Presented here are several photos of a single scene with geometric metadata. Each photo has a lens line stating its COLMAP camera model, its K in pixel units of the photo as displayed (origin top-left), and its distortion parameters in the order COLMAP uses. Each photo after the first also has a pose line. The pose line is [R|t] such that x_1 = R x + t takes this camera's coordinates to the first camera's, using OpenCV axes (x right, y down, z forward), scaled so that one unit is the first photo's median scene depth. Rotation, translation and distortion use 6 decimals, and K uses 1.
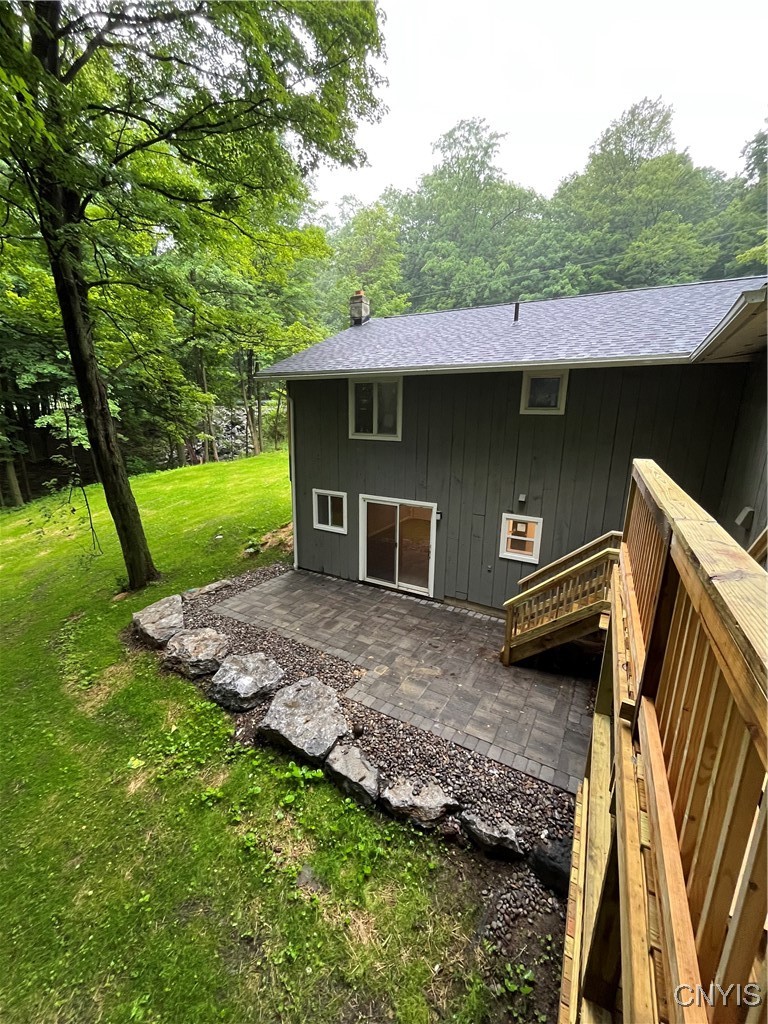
lens RADIAL K [[421.1, 0, 385.2], [0, 421.1, 511.8], [0, 0, 1]] dist [-0.003860, 0.000006]
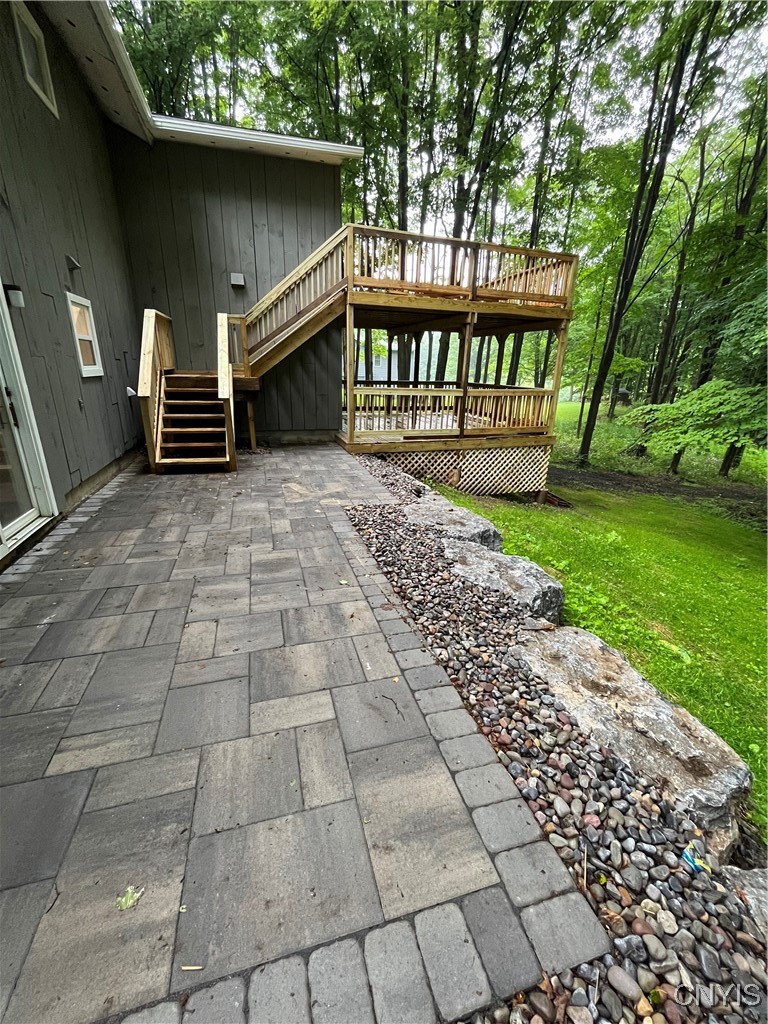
lens RADIAL K [[421.1, 0, 382.1], [0, 421.1, 515.9], [0, 0, 1]] dist [-0.003860, 0.000006]
pose [[-0.729764, -0.253833, 0.634833, -0.443674], [0.131661, 0.858974, 0.494803, 0.038058], [-0.670903, 0.444672, -0.593428, 1.129335]]
